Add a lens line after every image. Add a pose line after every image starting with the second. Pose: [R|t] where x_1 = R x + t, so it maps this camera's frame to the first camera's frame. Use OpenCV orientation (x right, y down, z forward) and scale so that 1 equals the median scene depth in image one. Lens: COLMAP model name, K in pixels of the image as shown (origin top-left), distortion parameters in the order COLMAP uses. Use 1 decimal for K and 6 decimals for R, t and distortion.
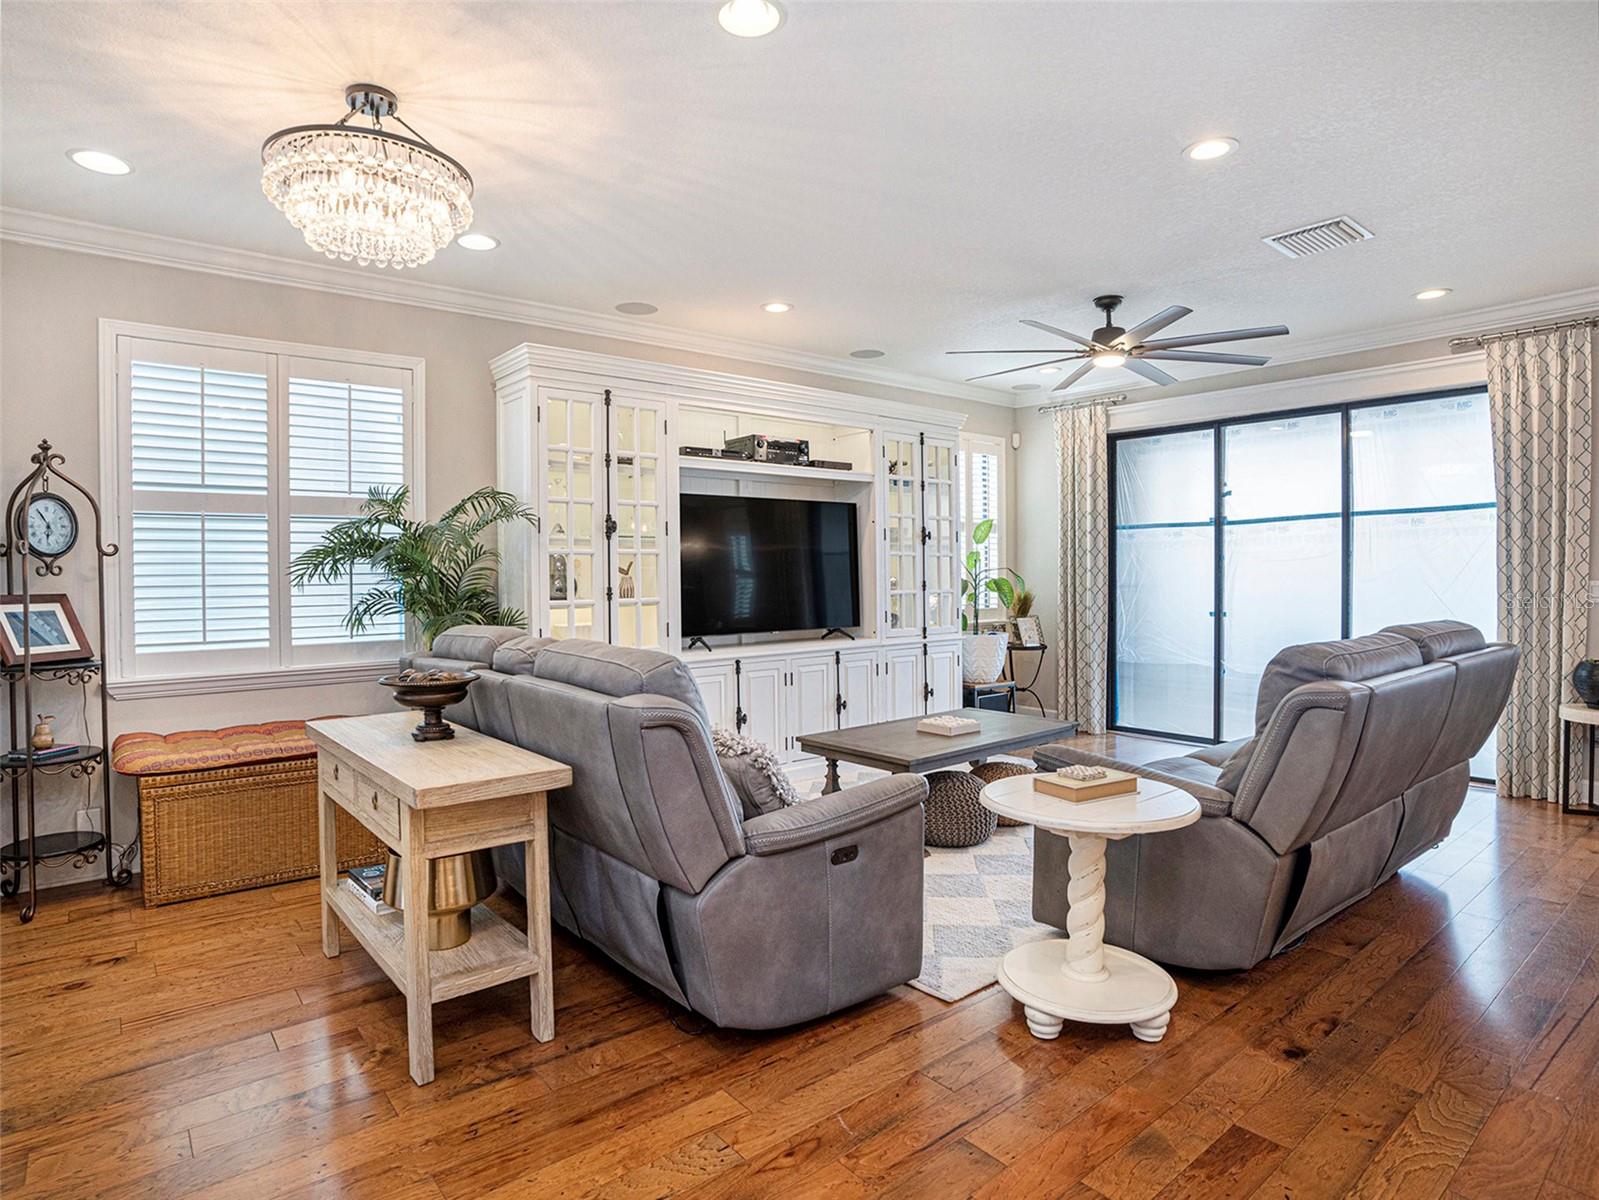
lens RADIAL K [[880.0, 0, 777.2], [0, 880.0, 594.7], [0, 0, 1]] dist [-0.084349, 0.041430]
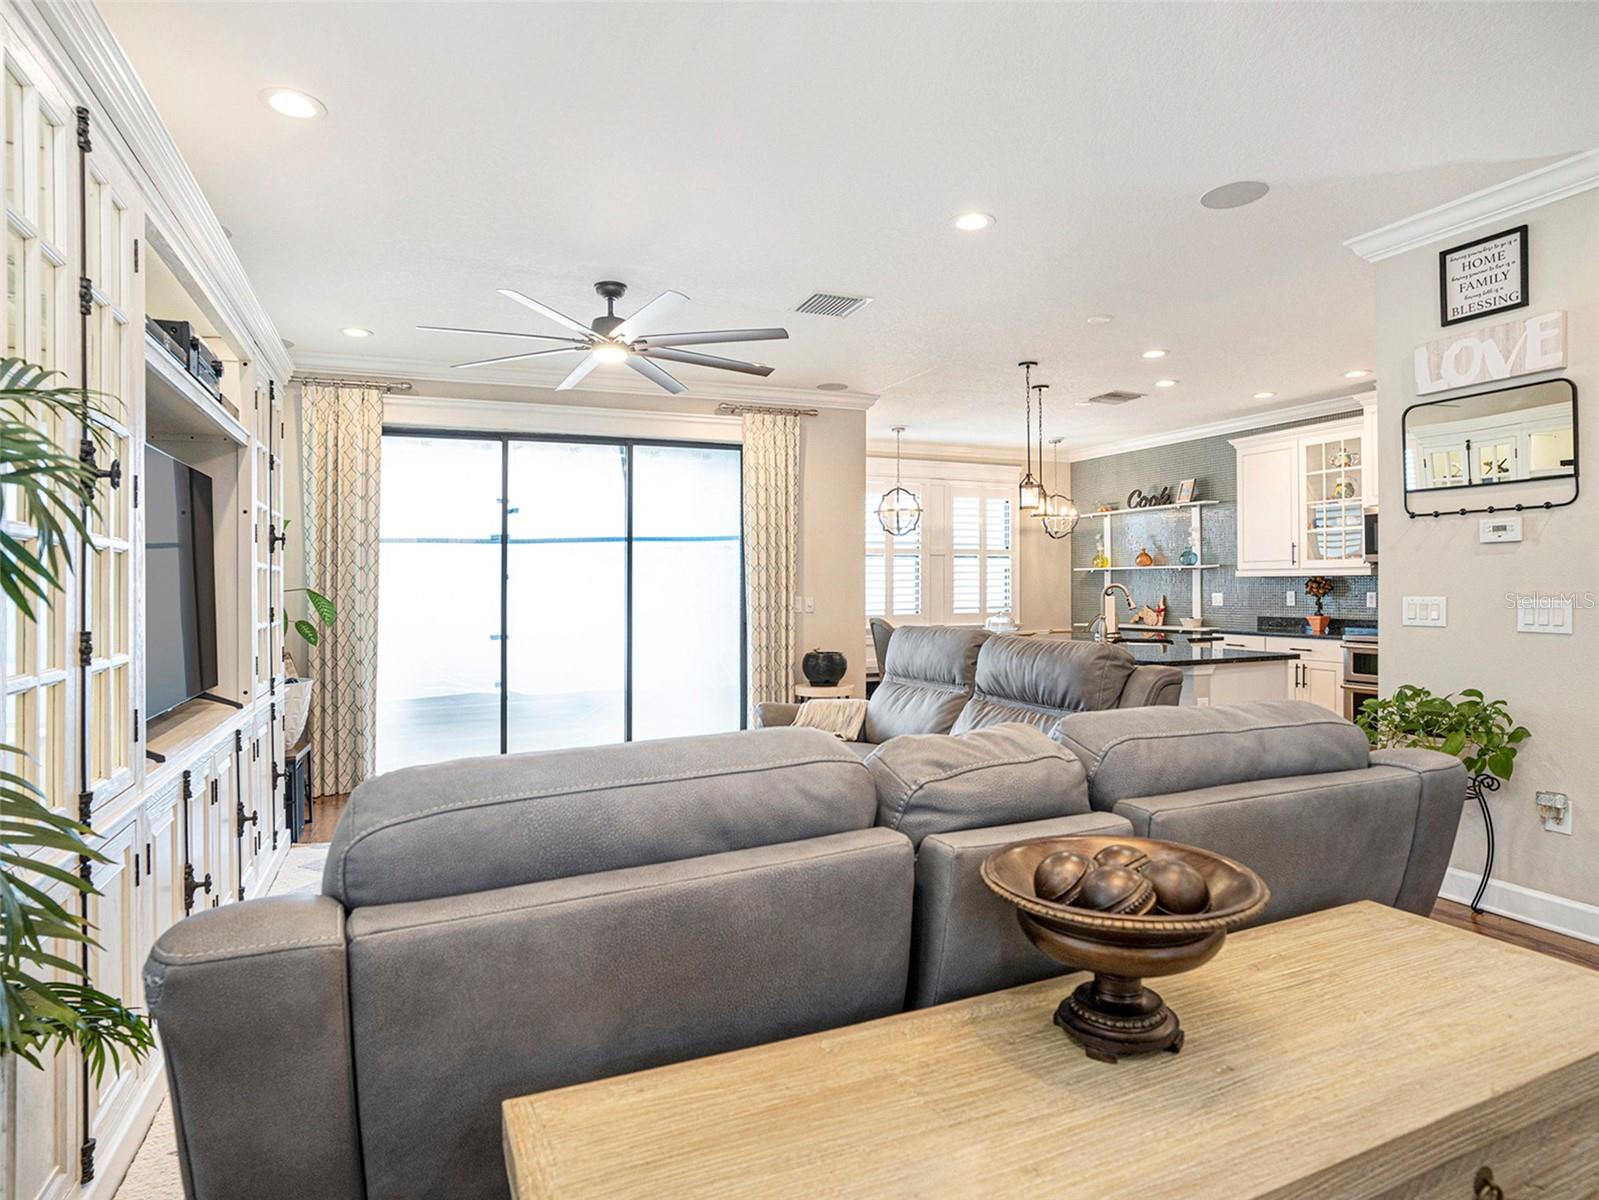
lens RADIAL K [[887.2, 0, 780.7], [0, 887.2, 606.9], [0, 0, 1]] dist [-0.095786, 0.046101]
pose [[0.286919, -0.016002, 0.957821, -0.414178], [0.032111, 0.999459, 0.007078, -0.010020], [-0.957416, 0.028726, 0.287278, 0.552535]]
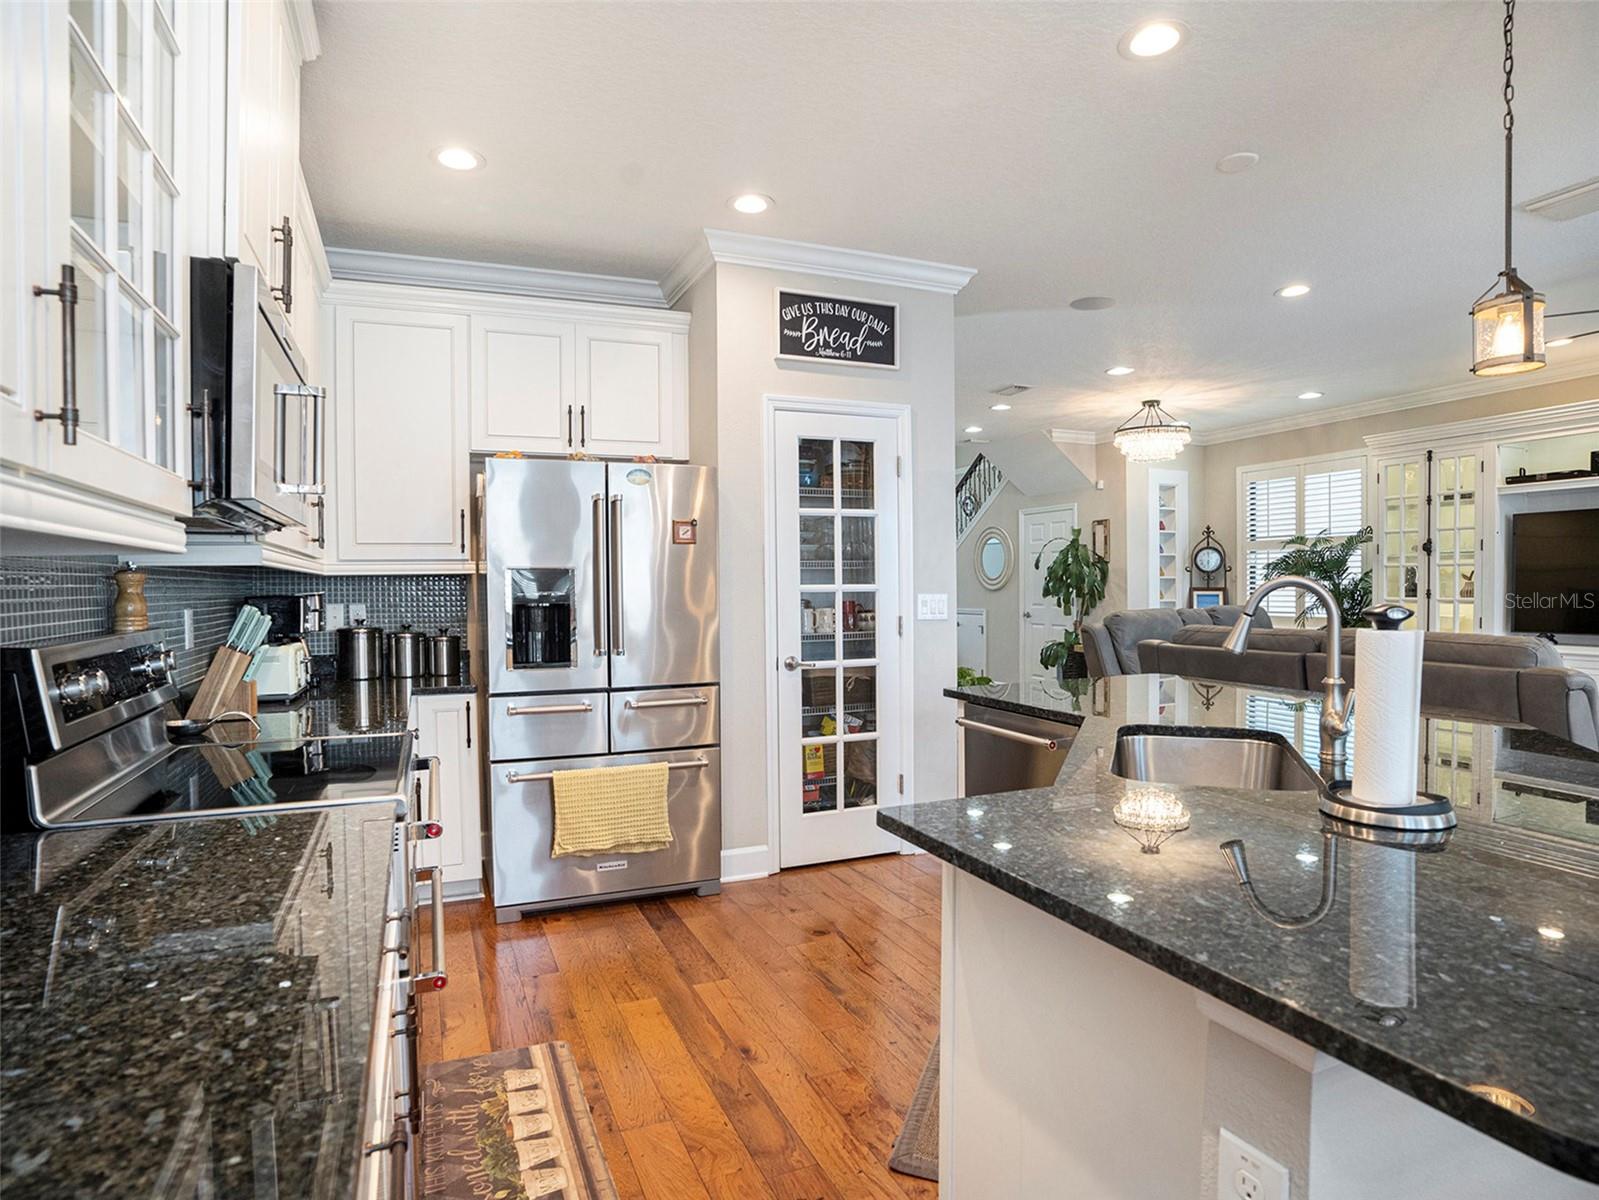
lens RADIAL K [[887.2, 0, 780.7], [0, 887.2, 606.9], [0, 0, 1]] dist [-0.095786, 0.046101]
pose [[-0.286909, 0.034082, -0.957351, 1.290601], [-0.014544, 0.999097, 0.039927, -0.017091], [0.957847, 0.025379, -0.286154, 0.347032]]
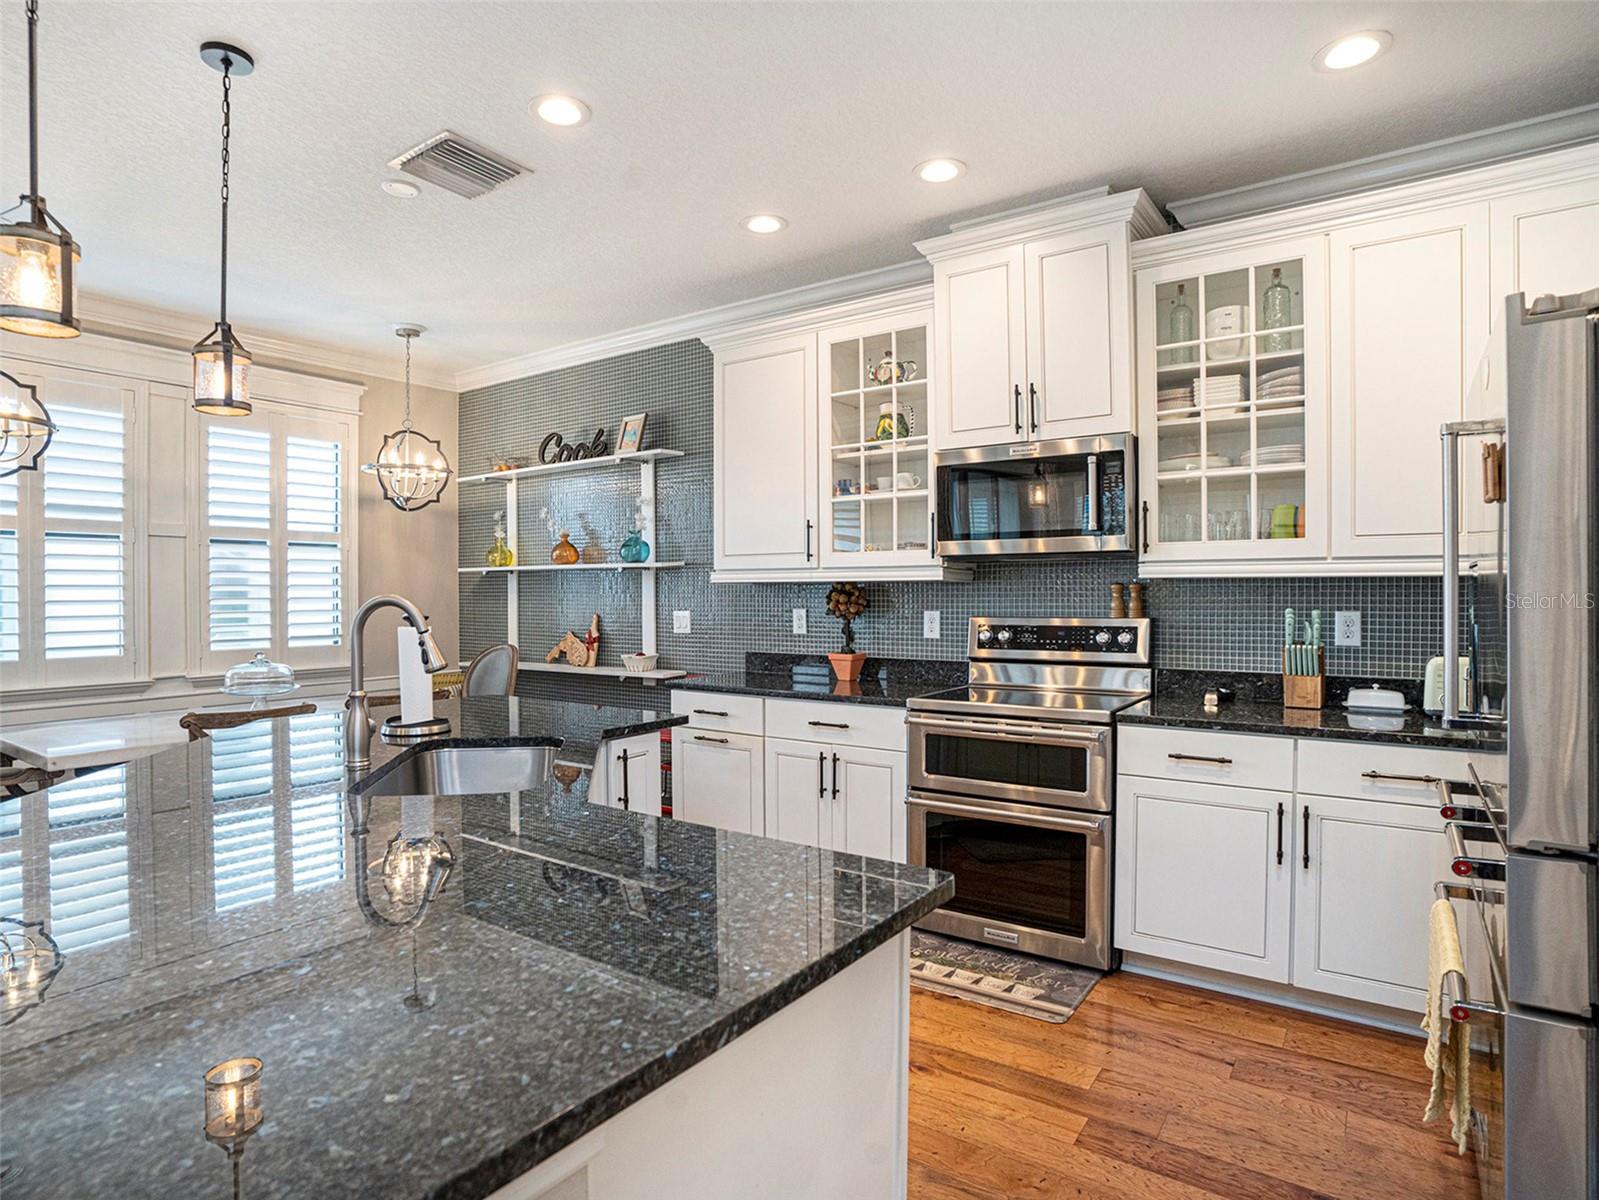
lens RADIAL K [[880.0, 0, 777.2], [0, 880.0, 594.7], [0, 0, 1]] dist [-0.084349, 0.041430]
pose [[-0.262782, 0.006691, 0.964832, 0.420744], [0.032890, 0.999457, 0.002026, -0.014535], [-0.964295, 0.032265, -0.262859, 0.388307]]
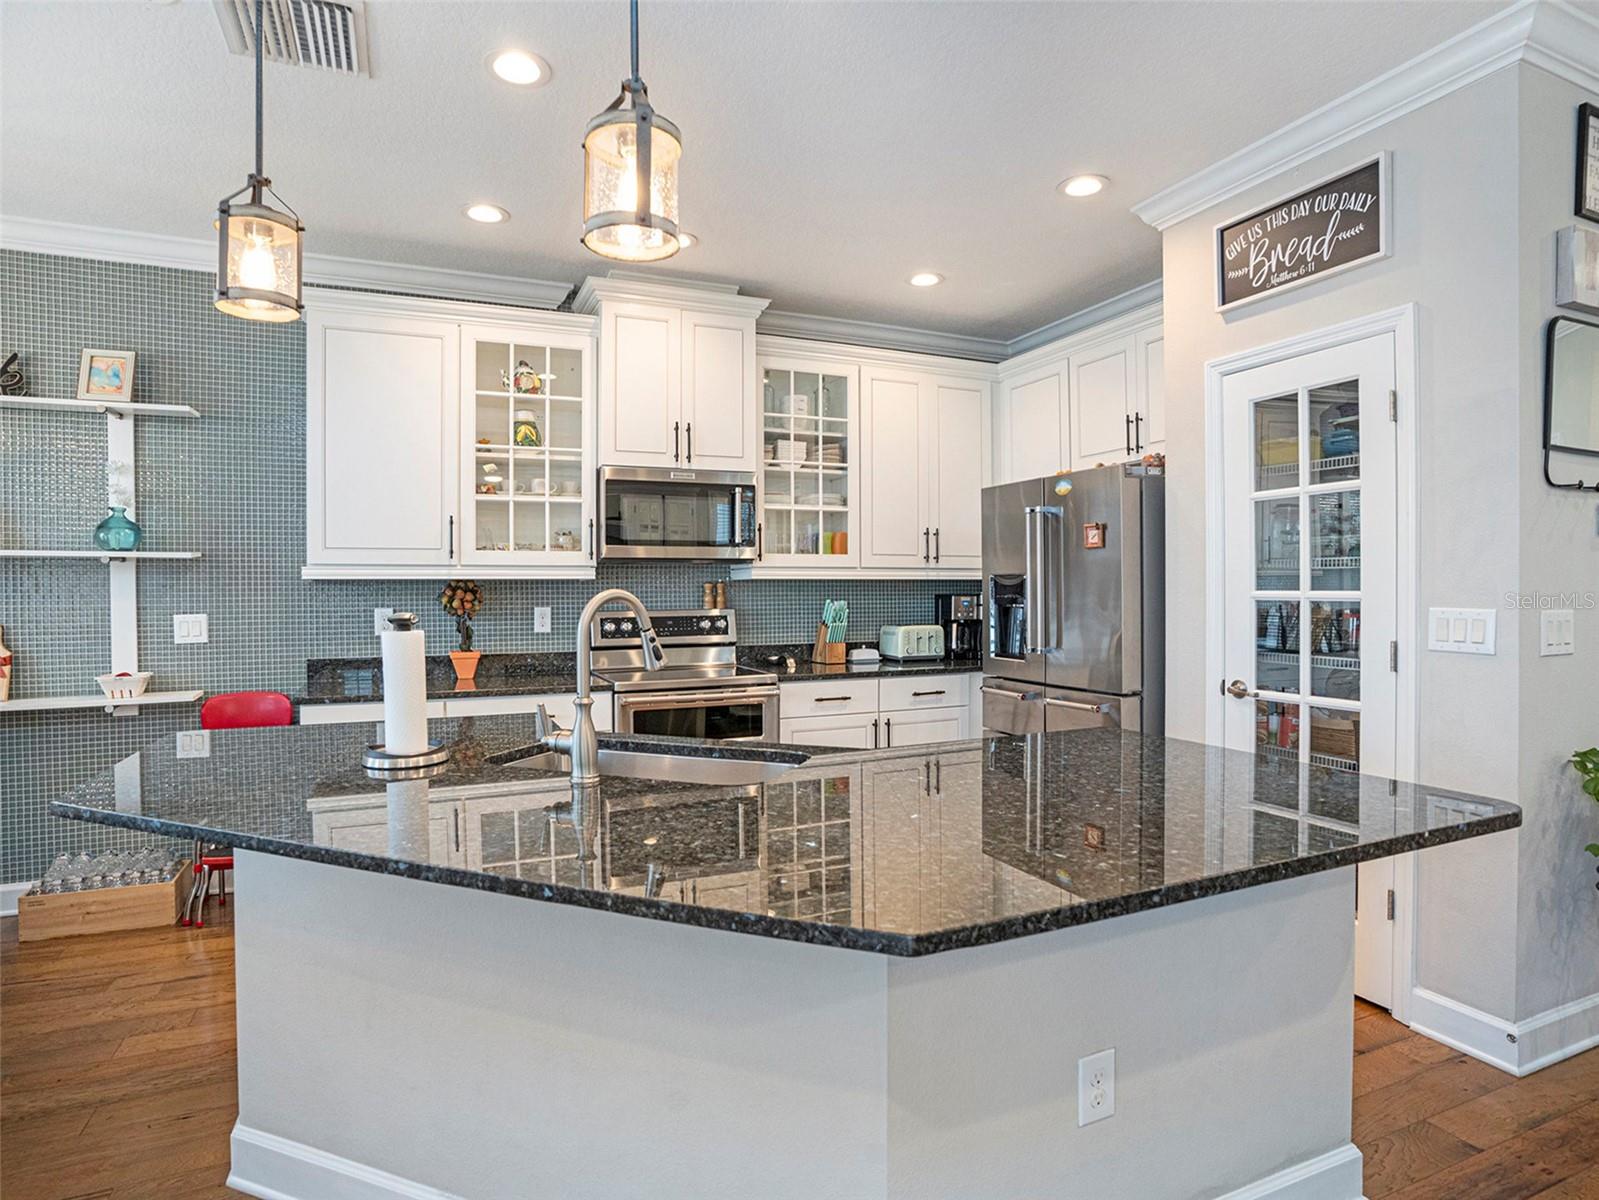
lens RADIAL K [[880.0, 0, 777.2], [0, 880.0, 594.7], [0, 0, 1]] dist [-0.084349, 0.041430]
pose [[-0.960499, 0.011250, 0.278054, 0.687007], [0.020999, 0.999264, 0.032109, -0.028368], [-0.277488, 0.036680, -0.960029, 0.797237]]
